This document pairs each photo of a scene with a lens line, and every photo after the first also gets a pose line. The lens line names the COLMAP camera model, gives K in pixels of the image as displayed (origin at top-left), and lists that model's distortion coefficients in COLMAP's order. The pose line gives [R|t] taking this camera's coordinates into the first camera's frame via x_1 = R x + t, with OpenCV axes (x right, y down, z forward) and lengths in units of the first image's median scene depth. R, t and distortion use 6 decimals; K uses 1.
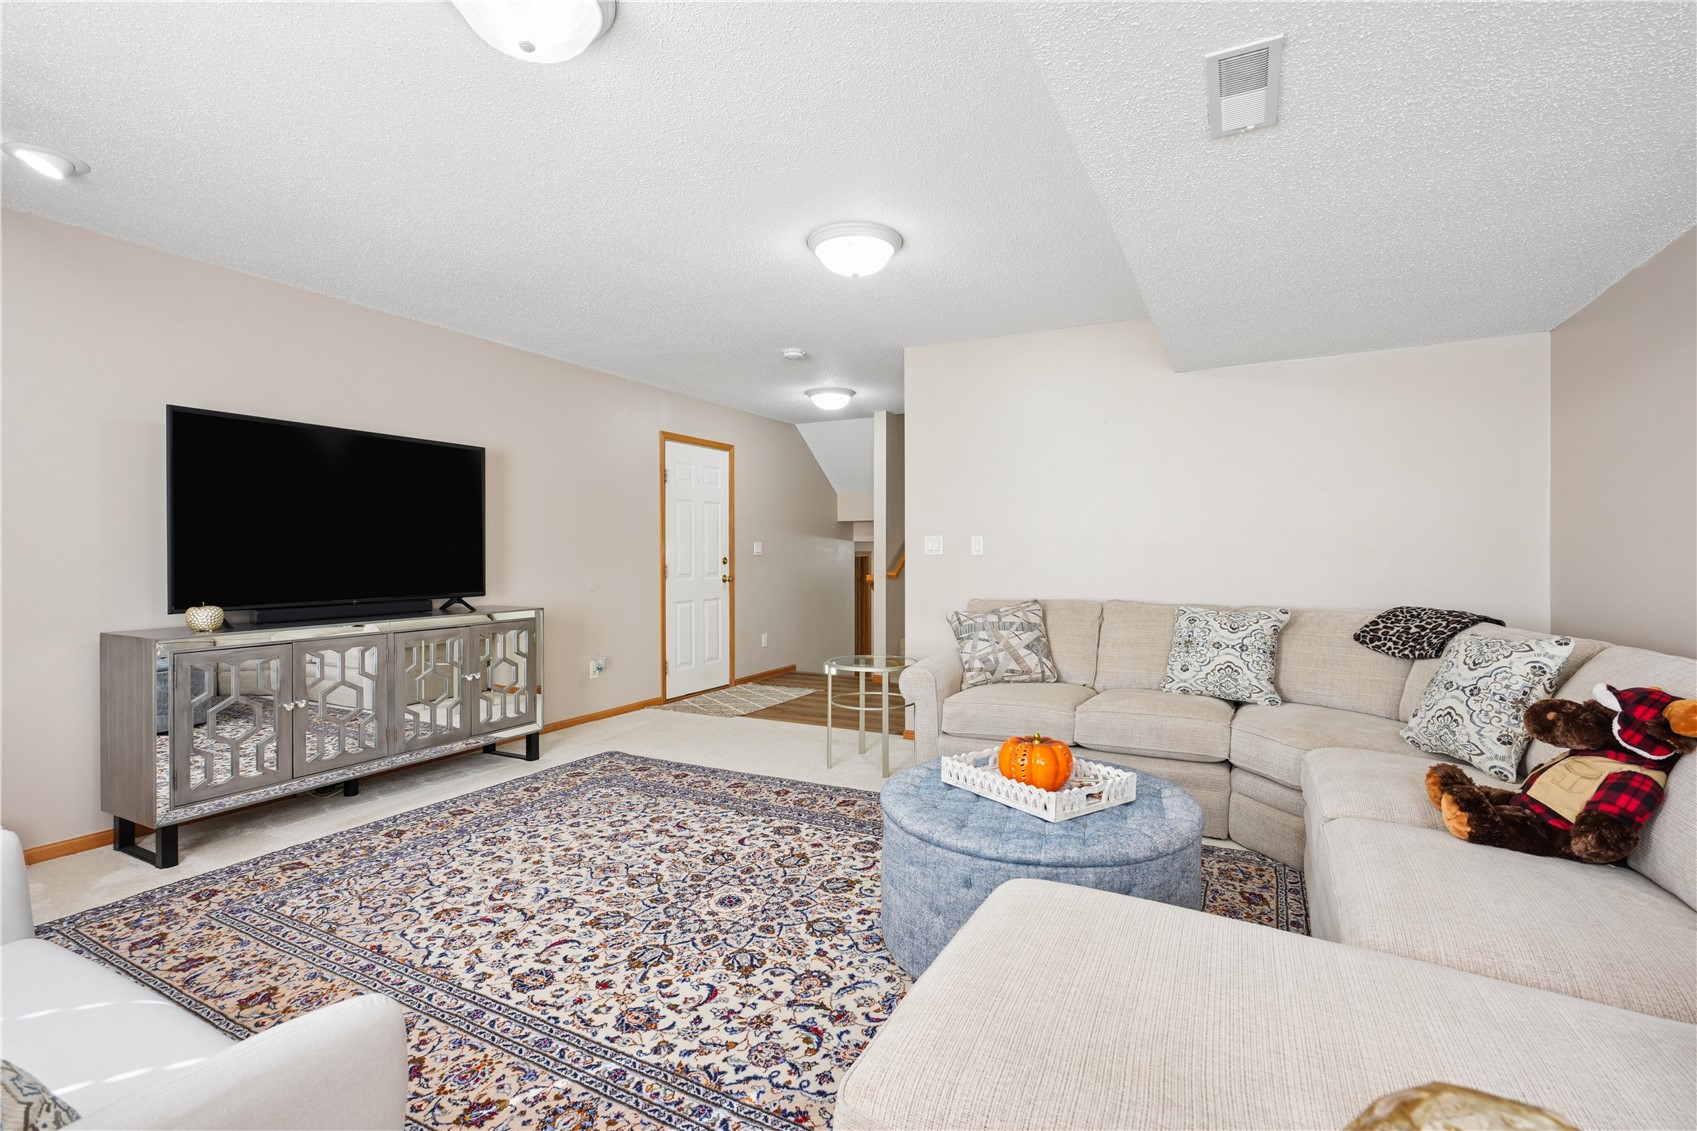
lens RADIAL K [[775.8, 0, 855.7], [0, 775.8, 567.8], [0, 0, 1]] dist [-0.003748, 0.002236]
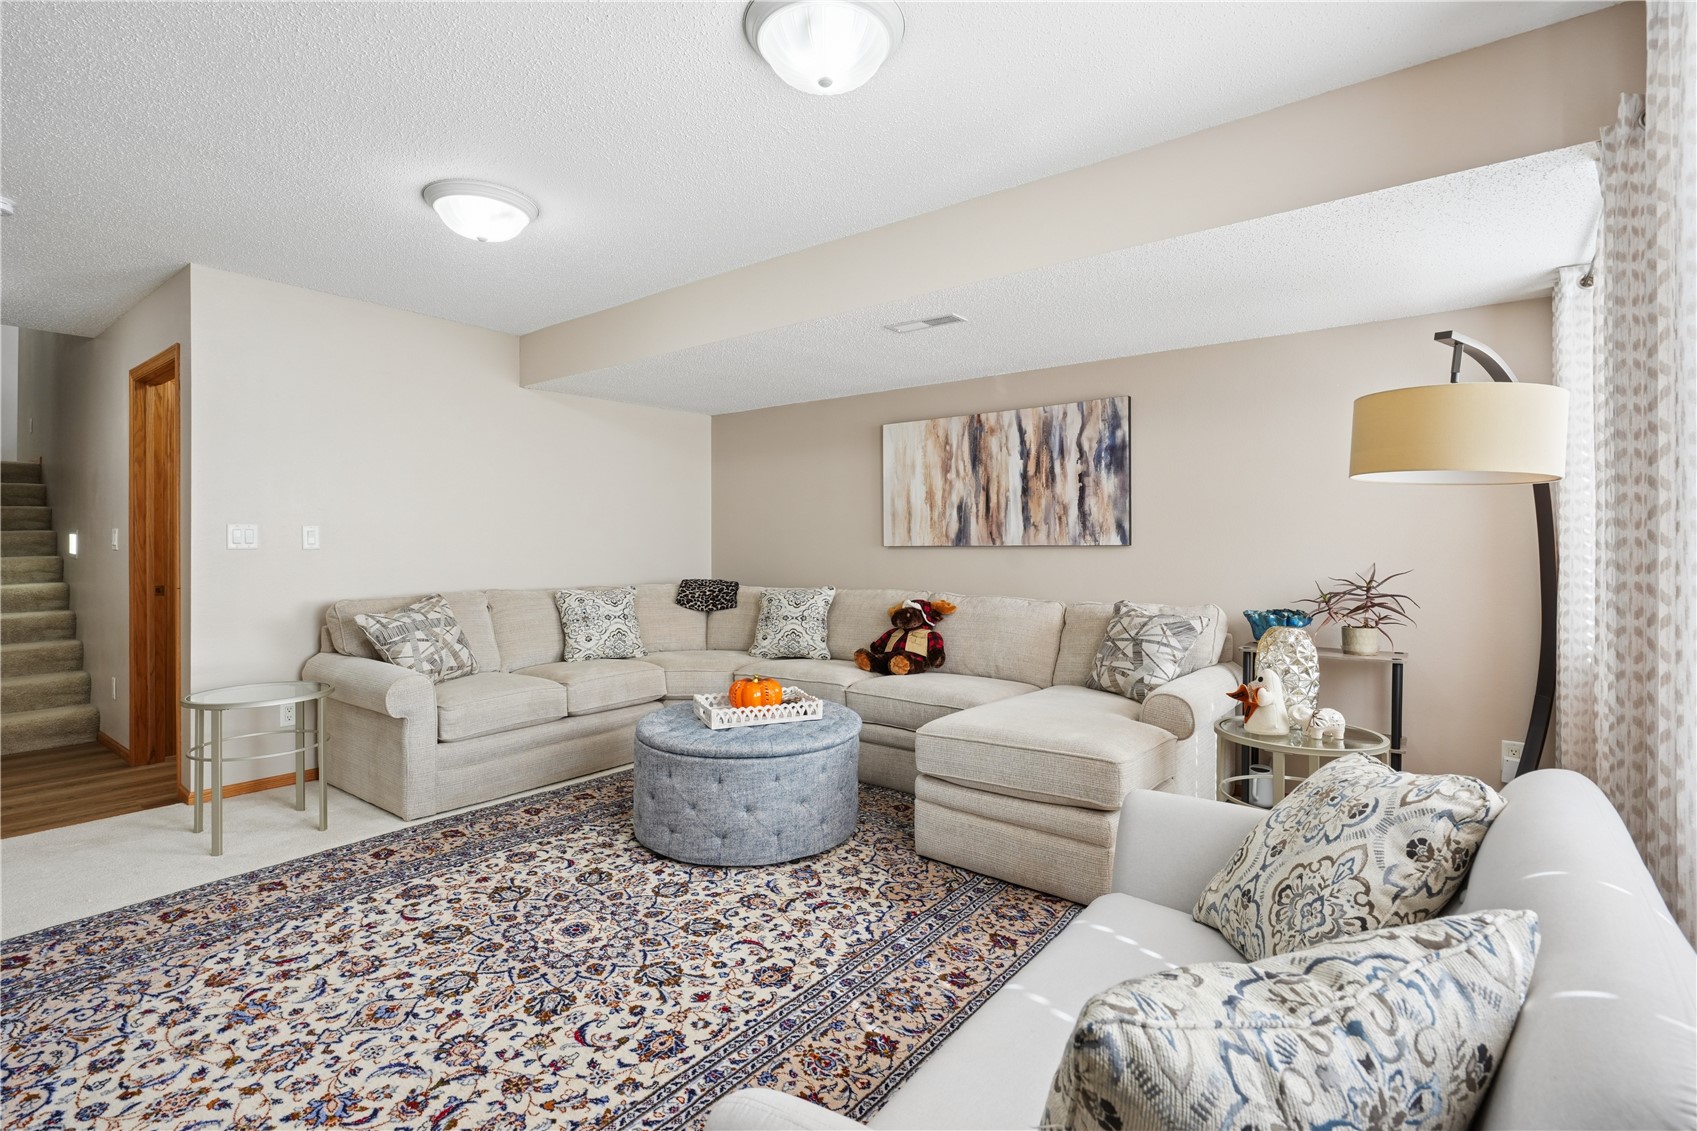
lens RADIAL K [[775.8, 0, 834.7], [0, 775.8, 559.0], [0, 0, 1]] dist [-0.003748, 0.002236]
pose [[0.198744, -0.019408, 0.979859, -0.849178], [0.020138, 0.999674, 0.015716, -0.010659], [-0.979845, 0.016609, 0.199070, 0.444786]]
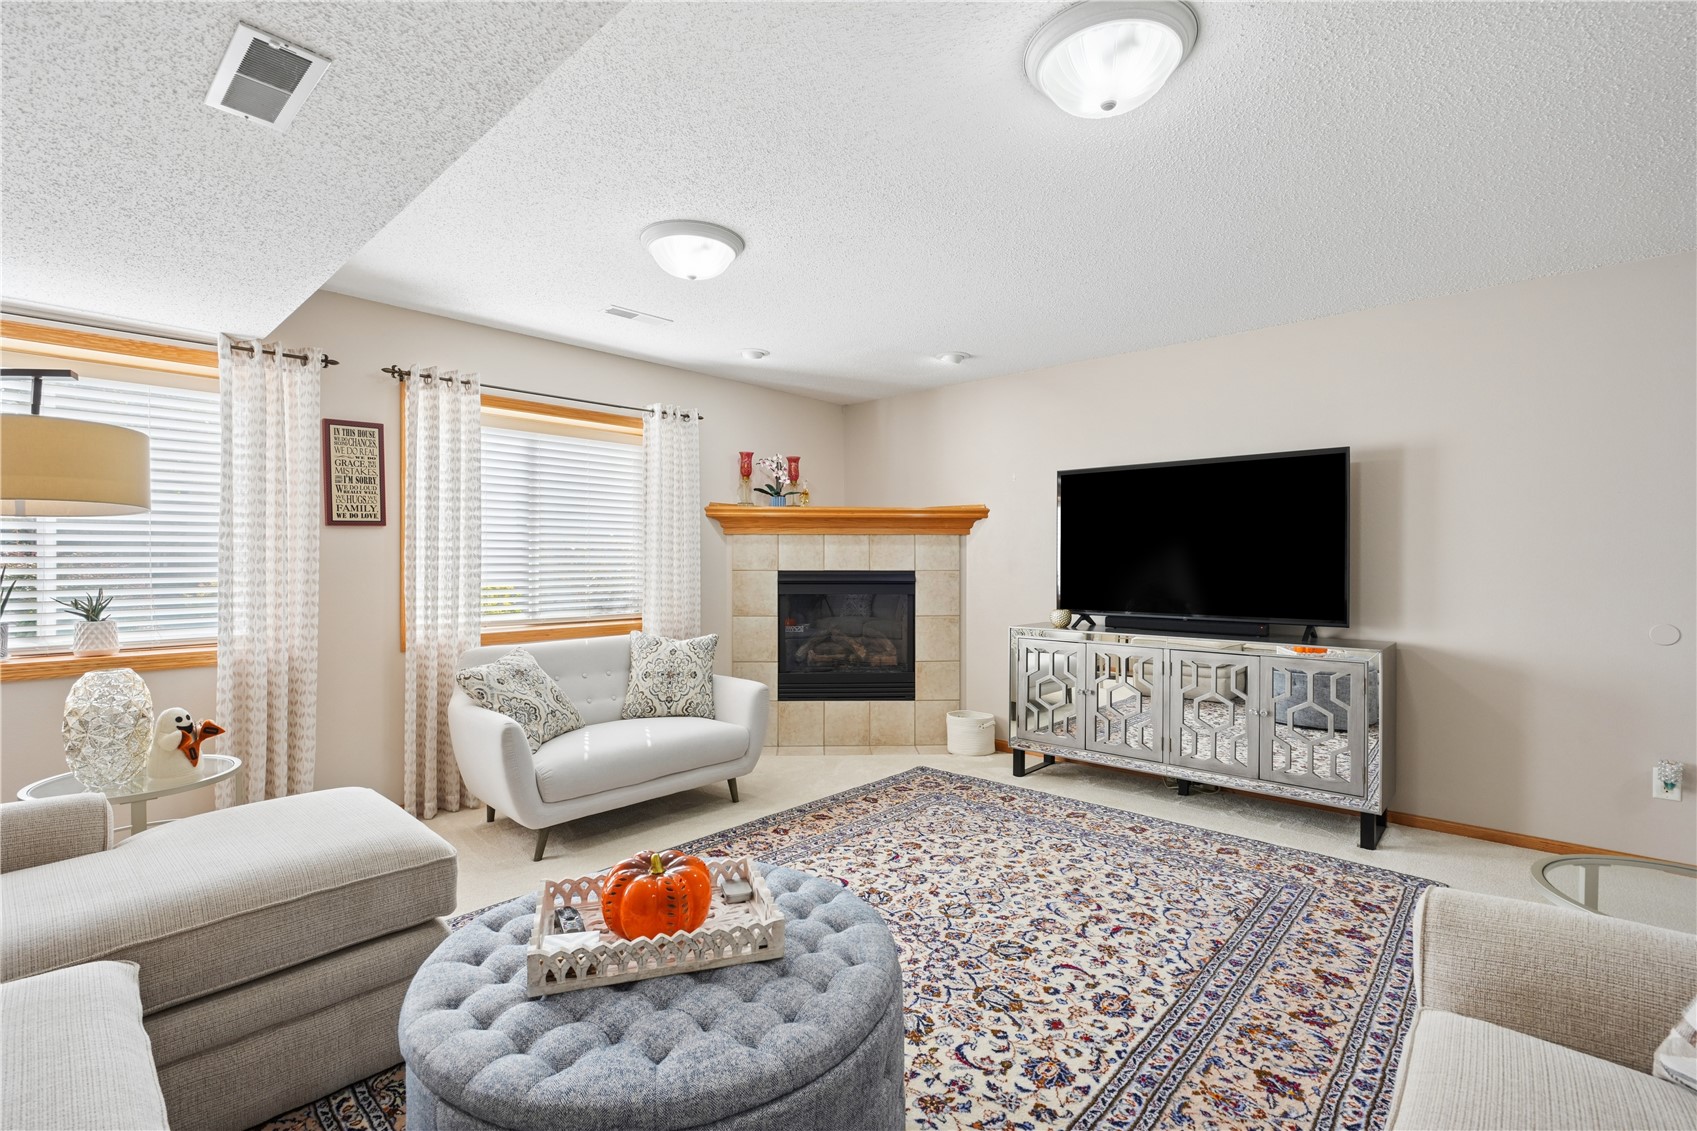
lens RADIAL K [[775.8, 0, 850.2], [0, 775.8, 565.6], [0, 0, 1]] dist [-0.003748, 0.002236]
pose [[-0.266063, 0.004322, -0.963946, 0.651332], [-0.017804, 0.999797, 0.009397, -0.037935], [0.963791, 0.019663, -0.265932, 1.032043]]
